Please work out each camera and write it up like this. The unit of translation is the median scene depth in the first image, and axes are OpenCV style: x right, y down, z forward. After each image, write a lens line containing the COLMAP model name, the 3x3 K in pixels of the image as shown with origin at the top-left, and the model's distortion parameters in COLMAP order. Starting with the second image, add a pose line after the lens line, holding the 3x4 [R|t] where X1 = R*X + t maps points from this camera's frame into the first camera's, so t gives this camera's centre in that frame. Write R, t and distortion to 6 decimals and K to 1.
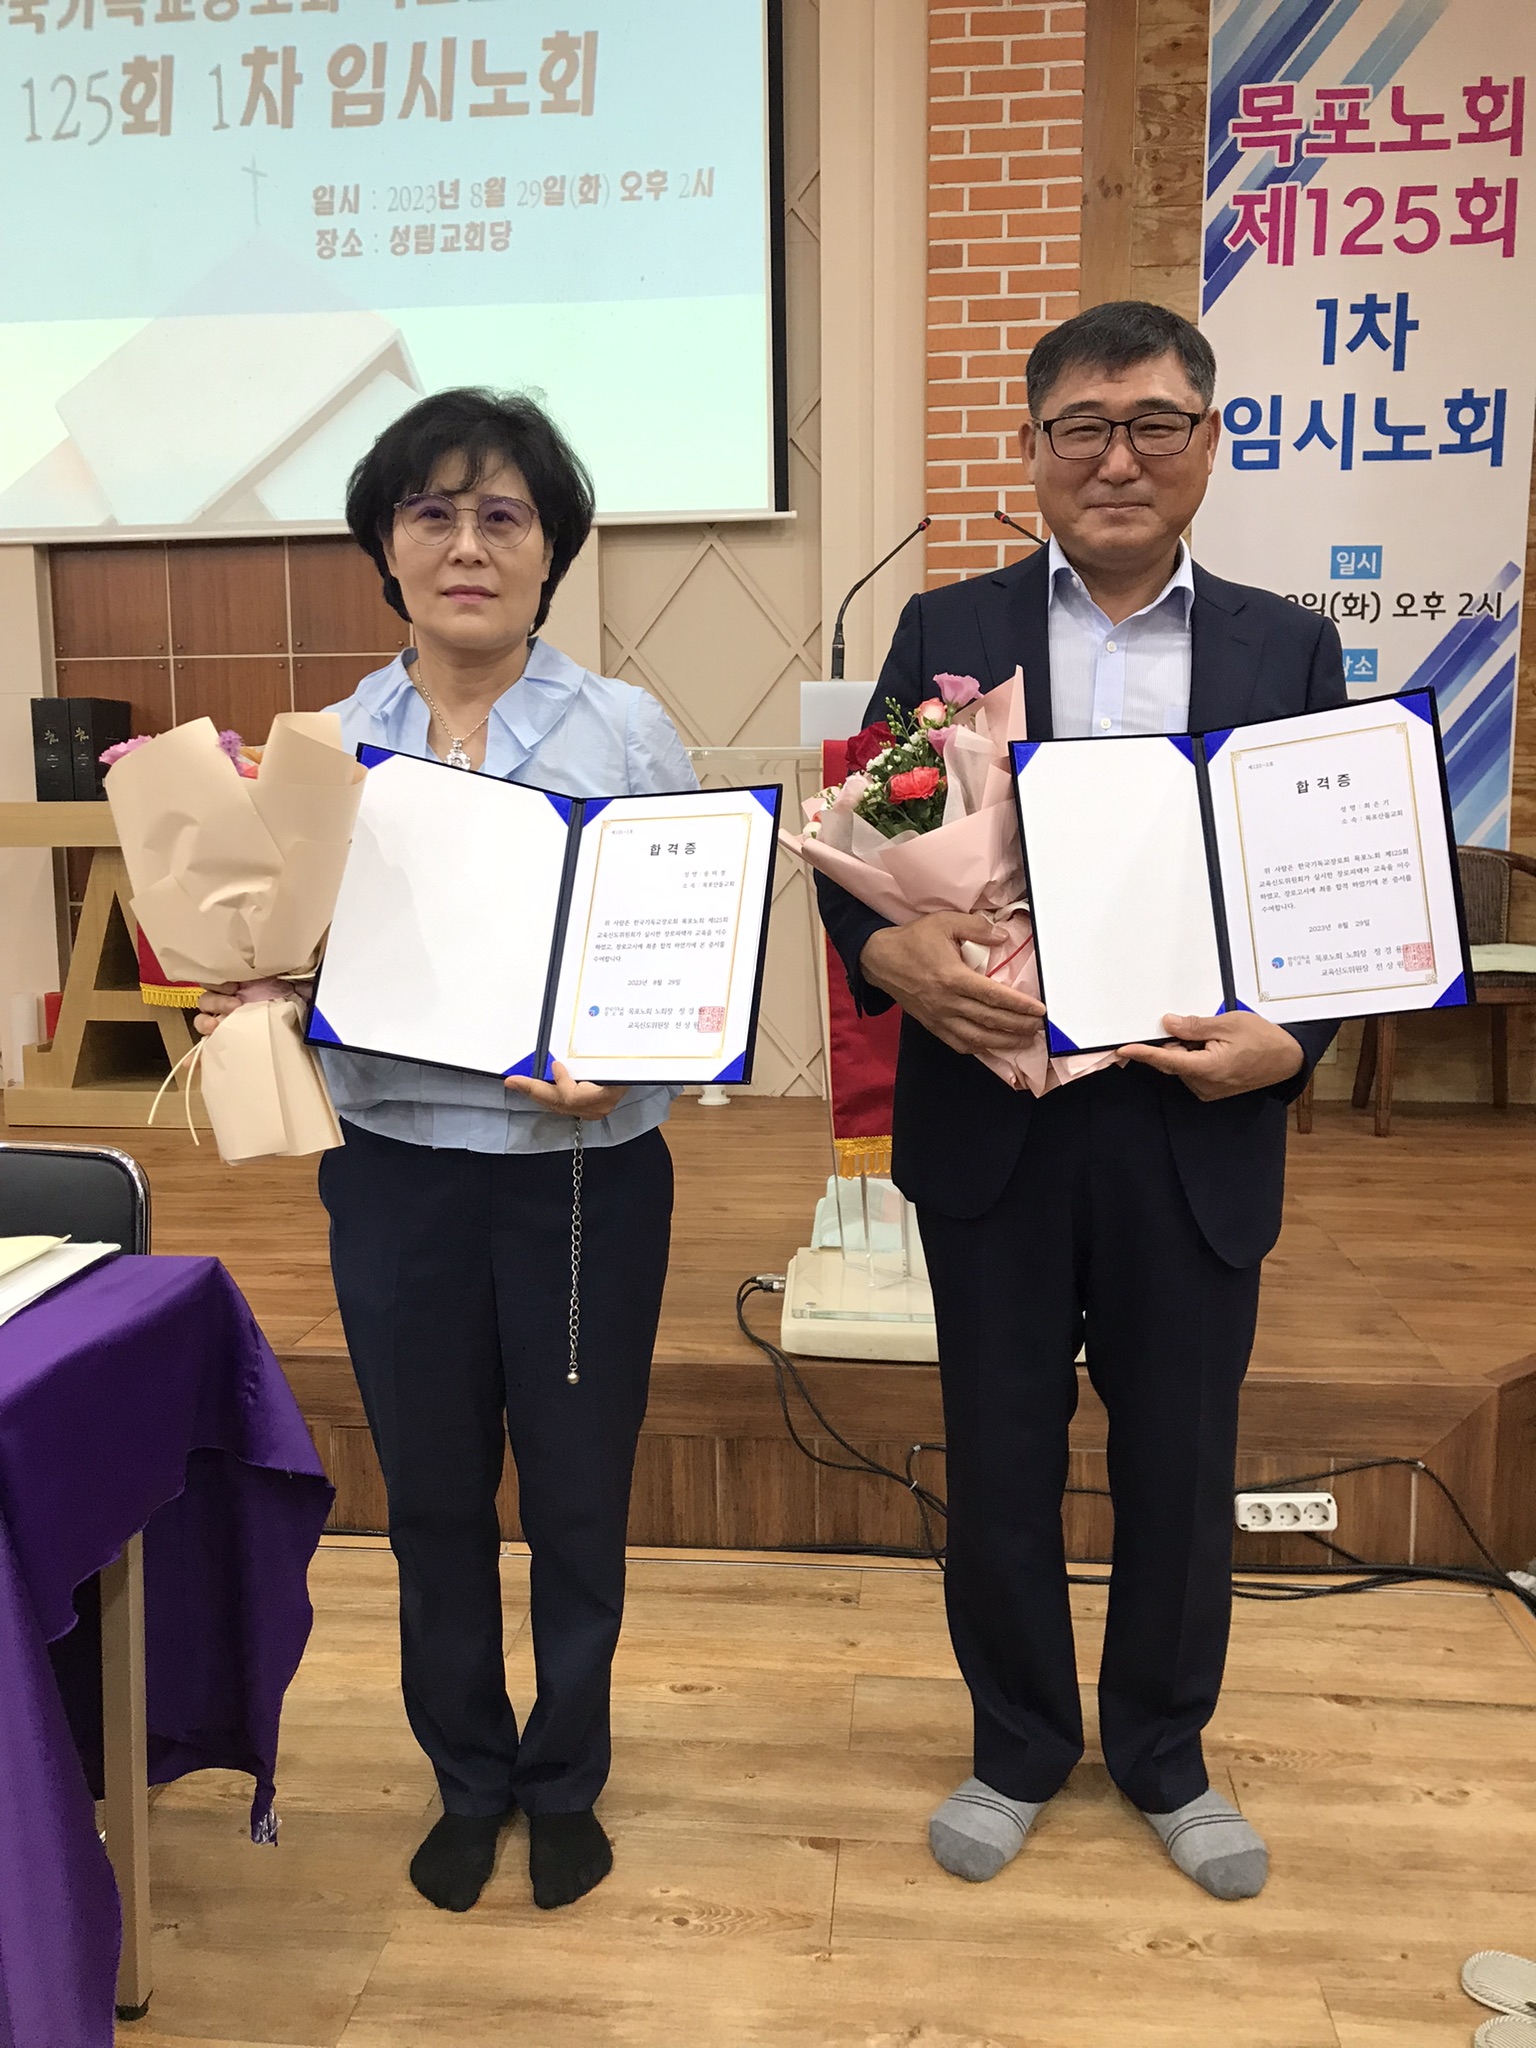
lens RADIAL K [[1681.8, 0, 760.5], [0, 1681.8, 1016.3], [0, 0, 1]] dist [0.031048, 0.003217]
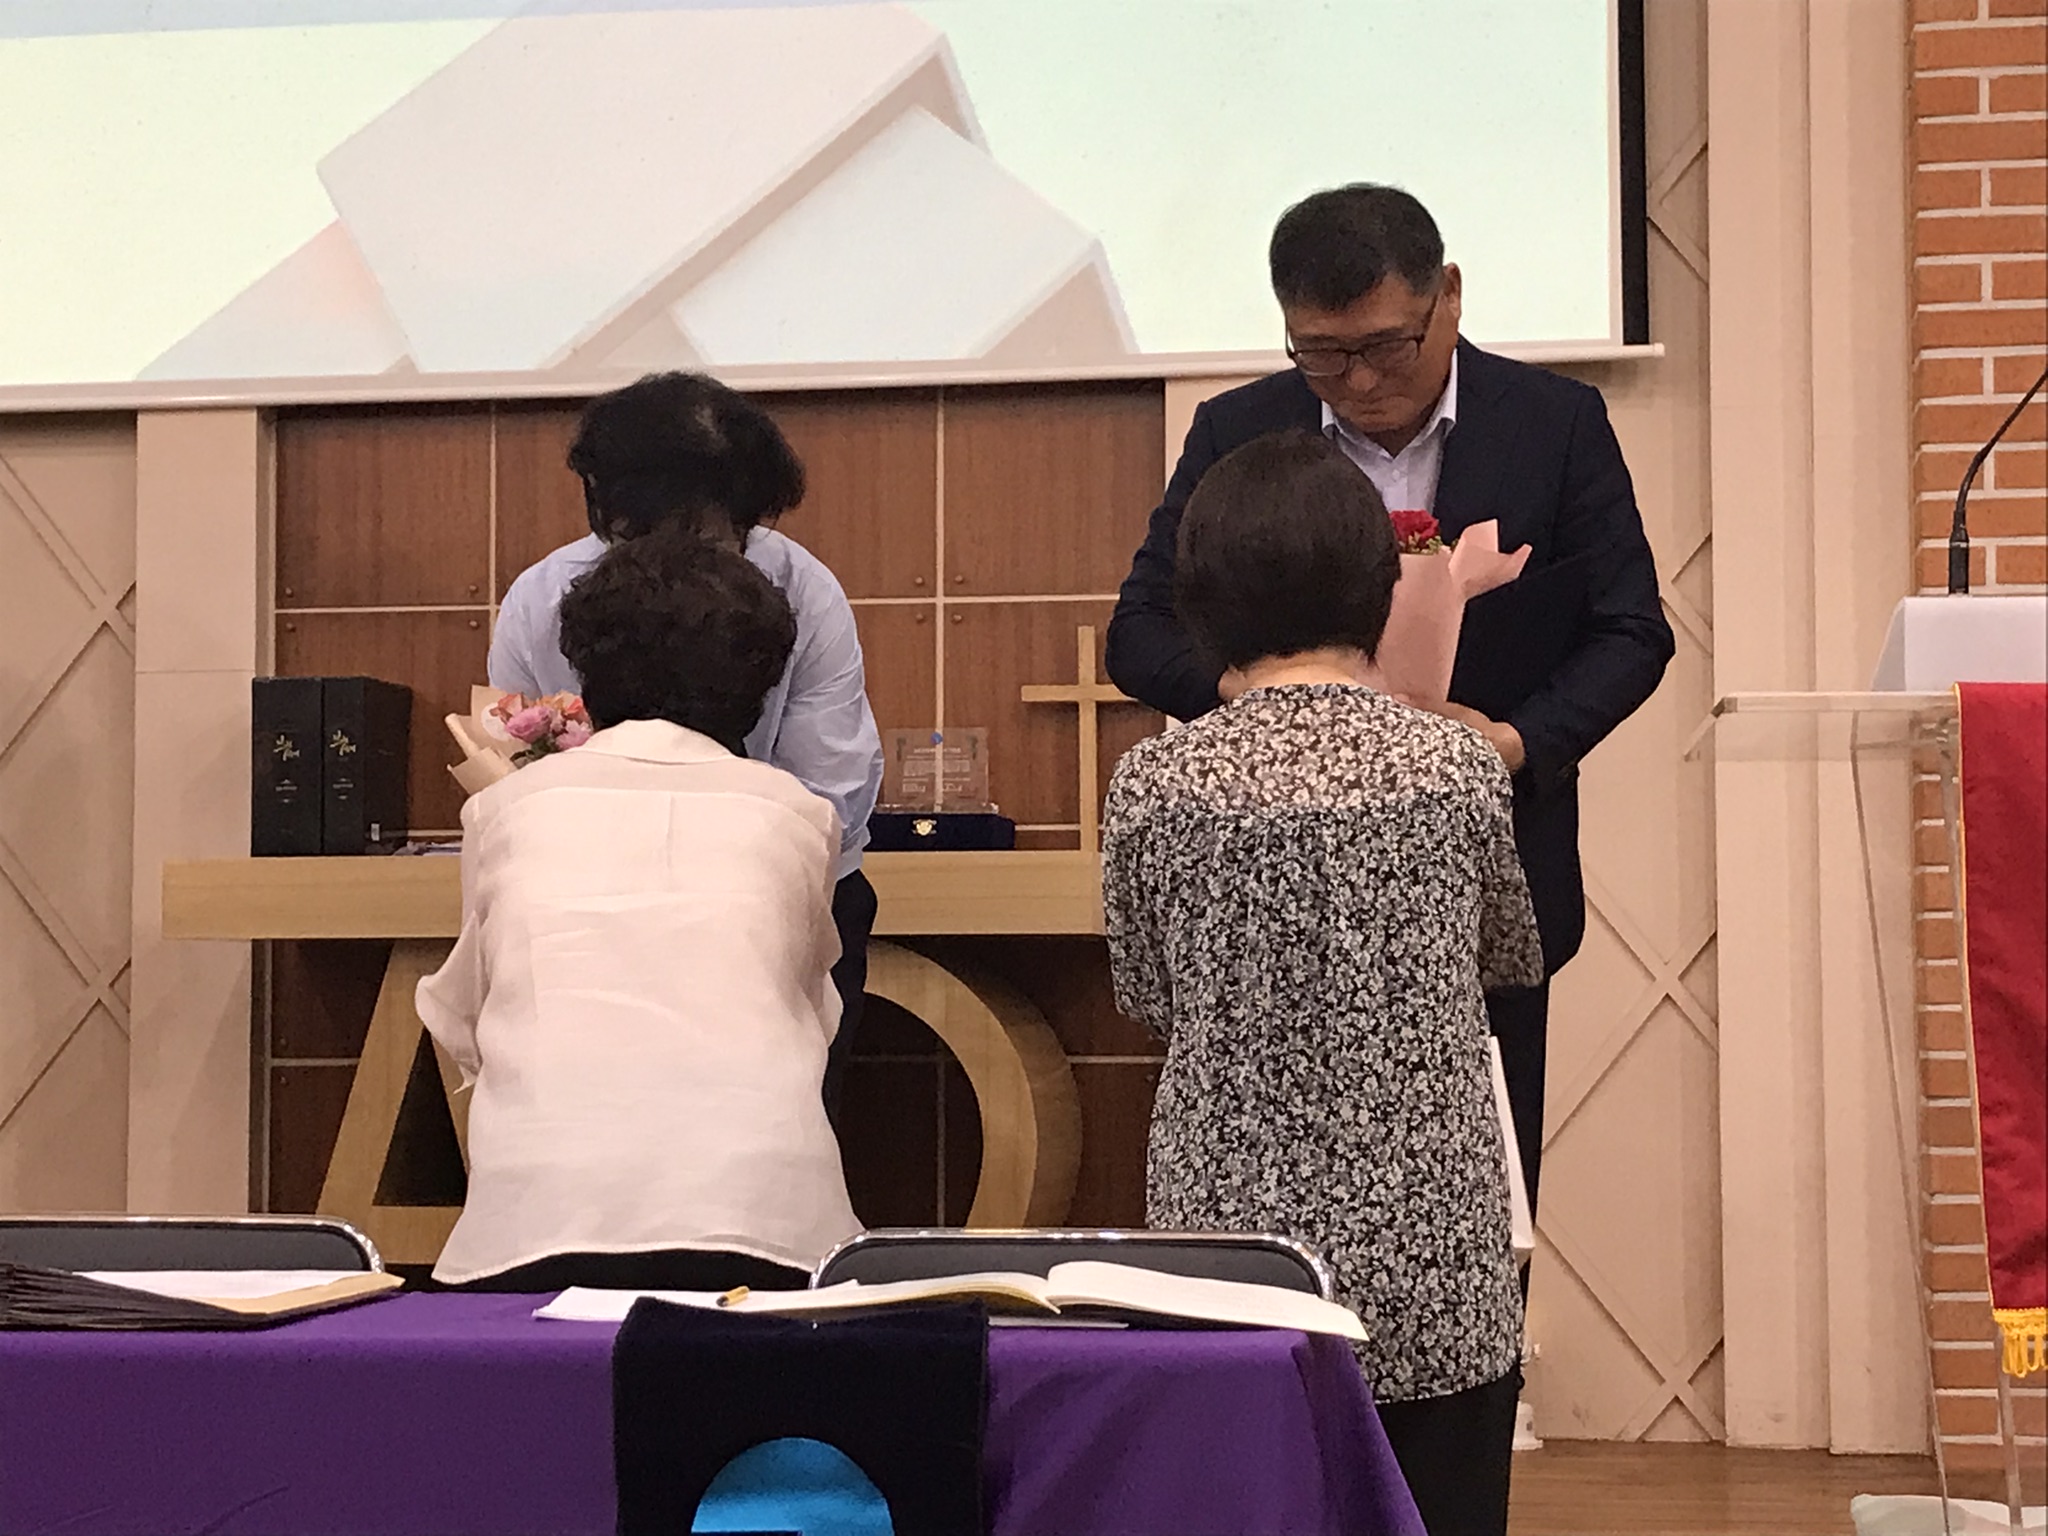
lens RADIAL K [[4078.9, 0, 1015.2], [0, 4078.9, 774.8], [0, 0, 1]] dist [0.126101, 0.000000]
pose [[0.999259, 0.004508, -0.038229, -0.135197], [-0.011543, 0.982505, -0.185879, 0.085960], [0.036722, 0.186183, 0.981829, -0.282701]]
